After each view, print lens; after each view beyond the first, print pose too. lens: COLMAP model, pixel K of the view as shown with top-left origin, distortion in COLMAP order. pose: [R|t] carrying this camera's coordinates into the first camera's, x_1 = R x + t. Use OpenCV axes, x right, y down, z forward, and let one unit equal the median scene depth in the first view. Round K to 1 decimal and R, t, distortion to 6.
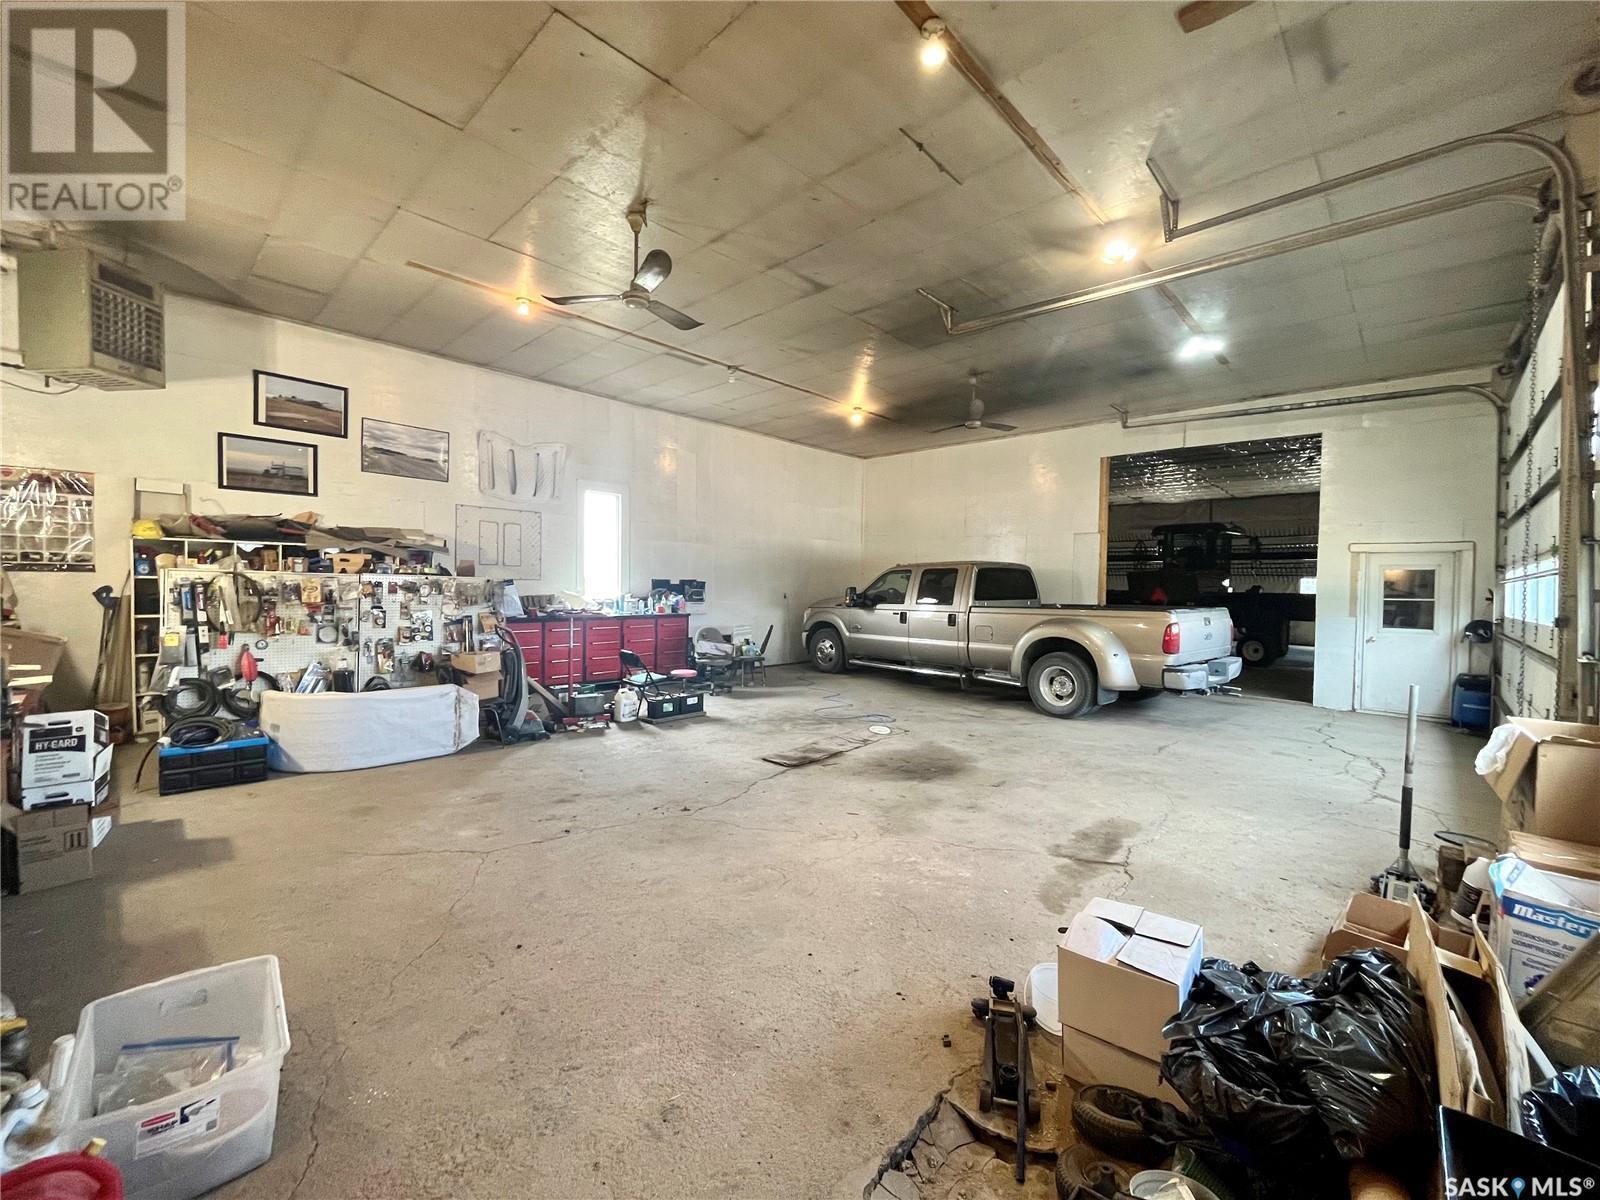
lens RADIAL K [[652.9, 0, 800.0], [0, 652.9, 600.0], [0, 0, 1]] dist [-0.001730, -0.000496]
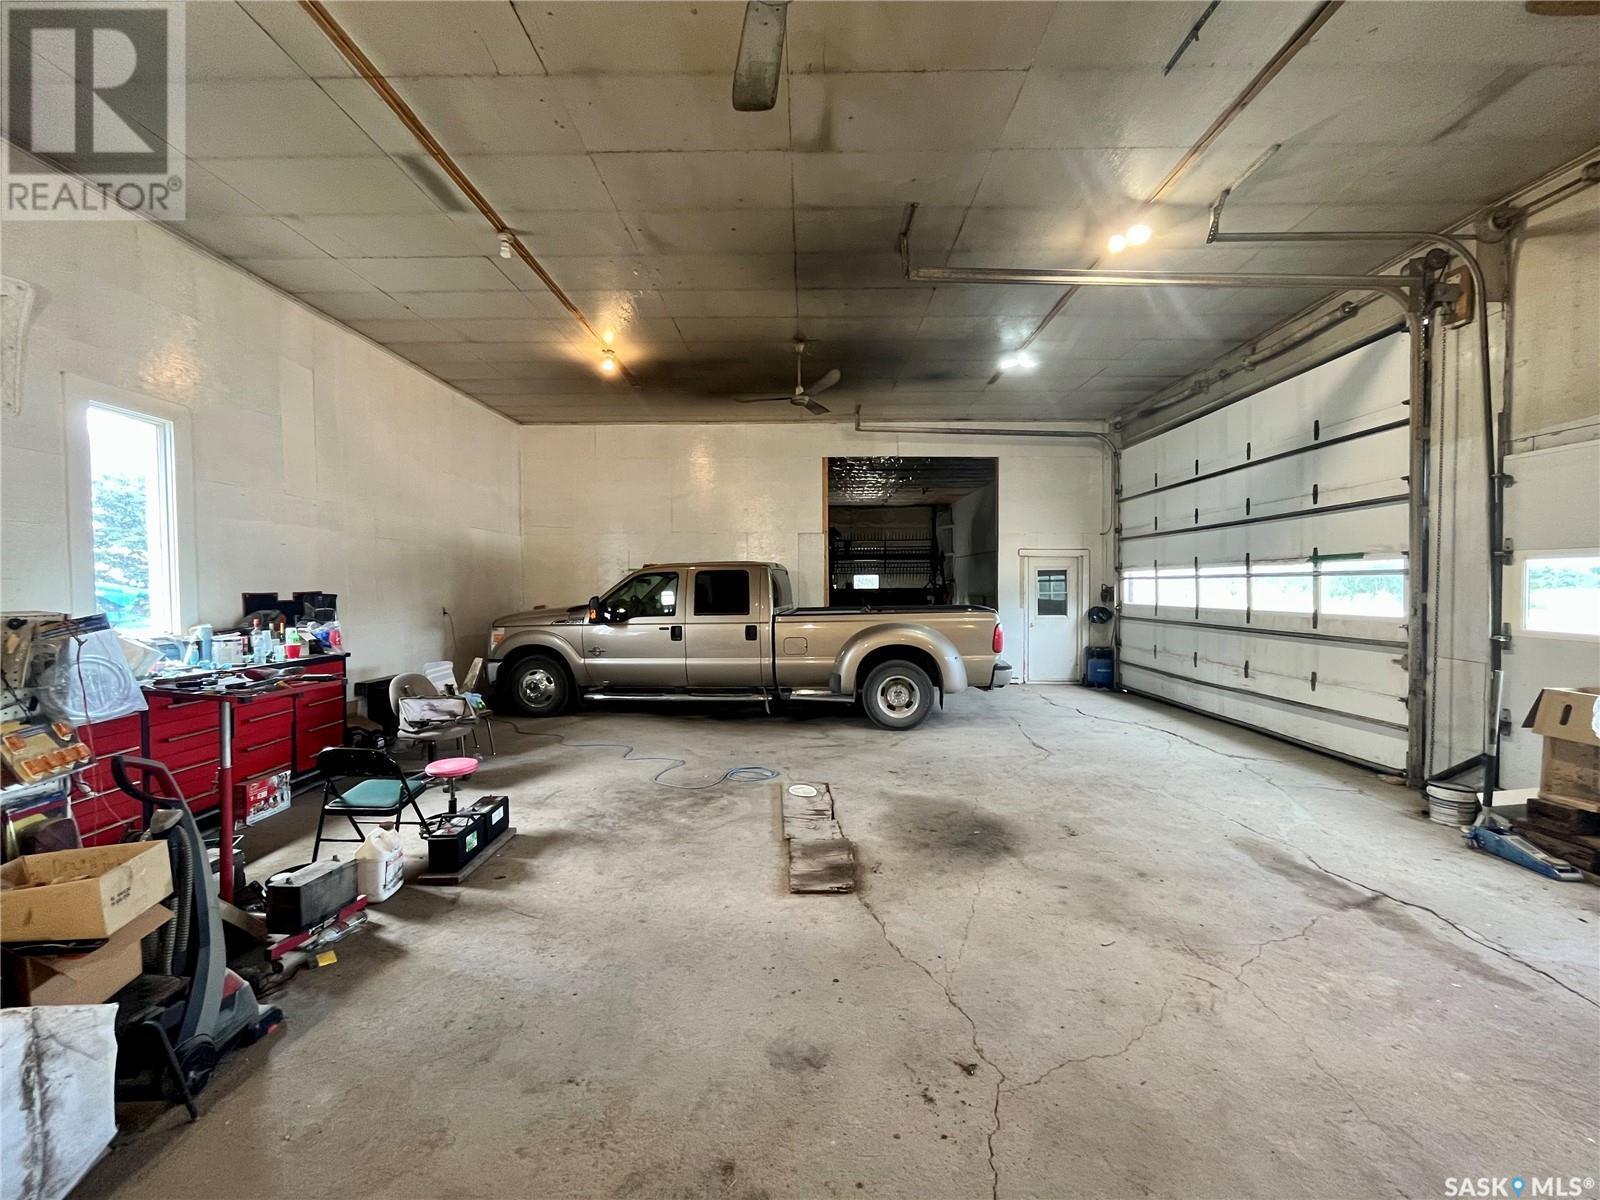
lens RADIAL K [[652.9, 0, 800.0], [0, 652.9, 600.0], [0, 0, 1]] dist [-0.001730, -0.000496]
pose [[0.729356, -0.035886, 0.683193, -0.362346], [0.033529, 0.999298, 0.016695, -0.028393], [-0.683313, 0.010730, 0.730047, 0.440875]]
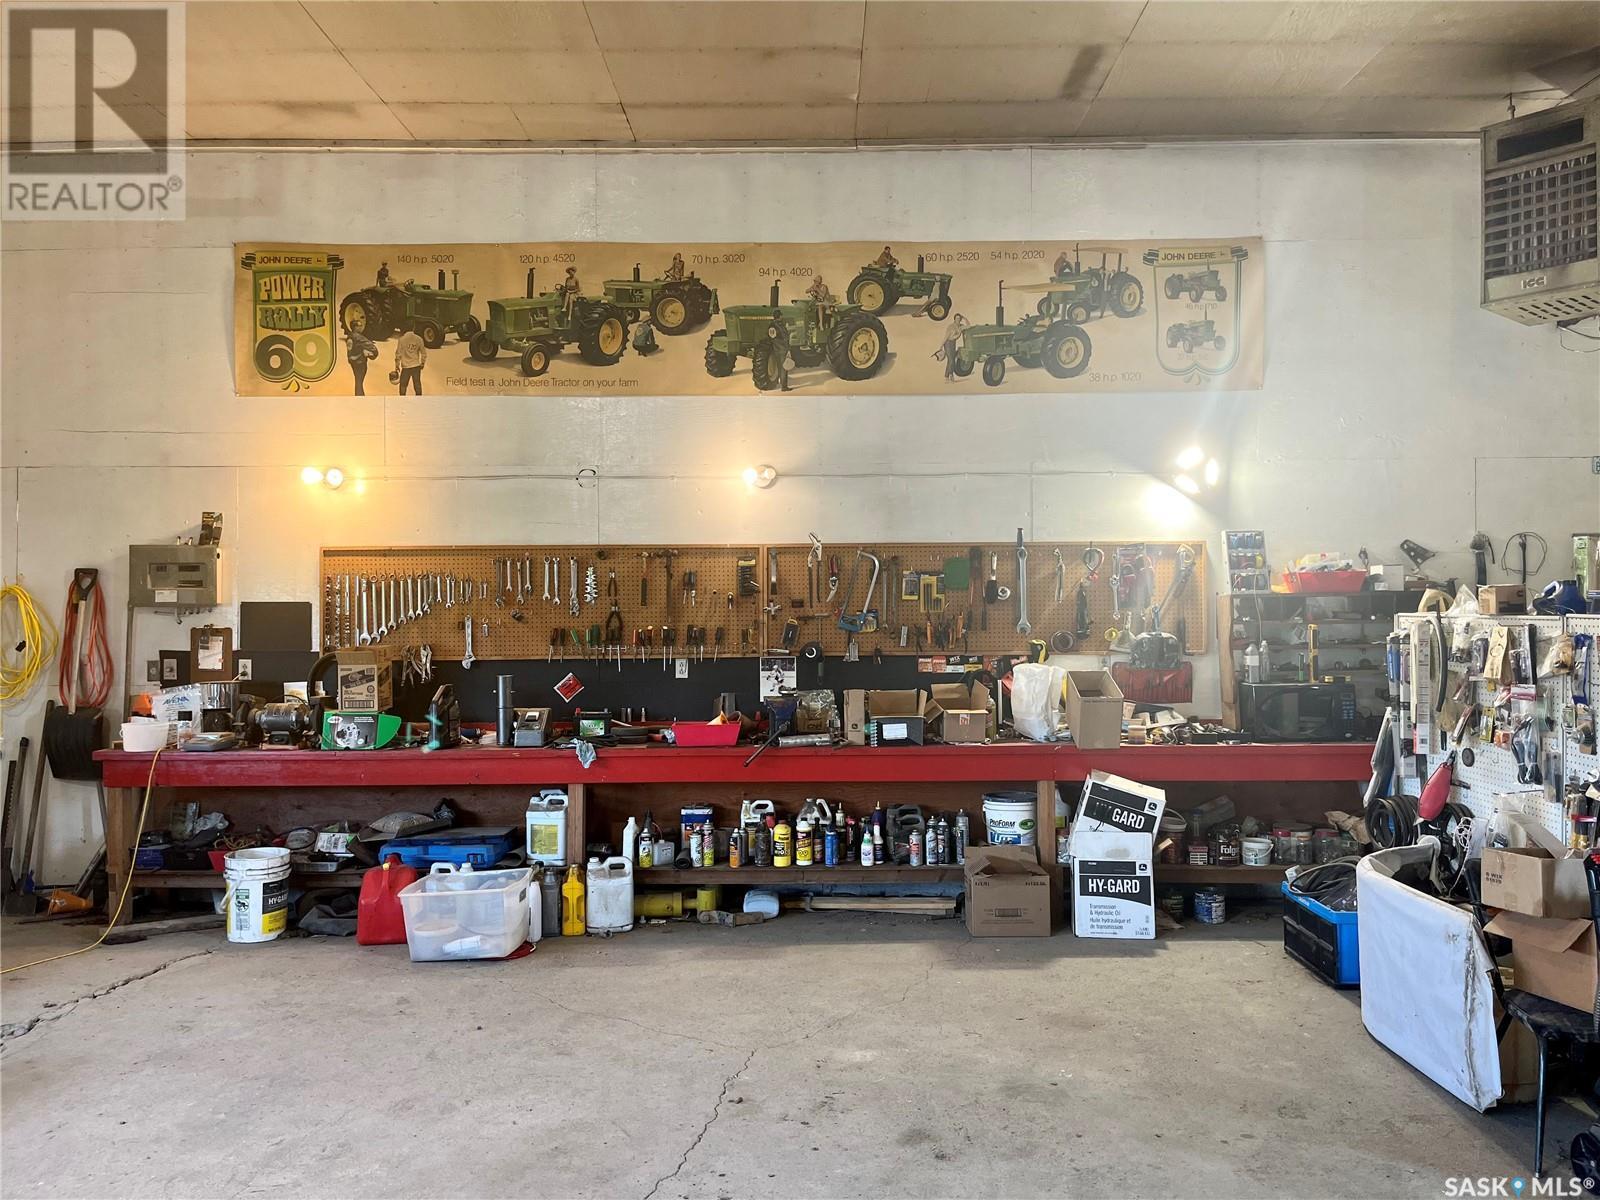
lens RADIAL K [[1206.1, 0, 792.4], [0, 1206.1, 608.7], [0, 0, 1]] dist [0.081181, -0.112427]
pose [[-0.732230, -0.021137, -0.680729, 0.157008], [-0.025822, 0.999661, -0.003265, -0.021304], [0.680567, 0.015187, -0.732528, 0.954953]]
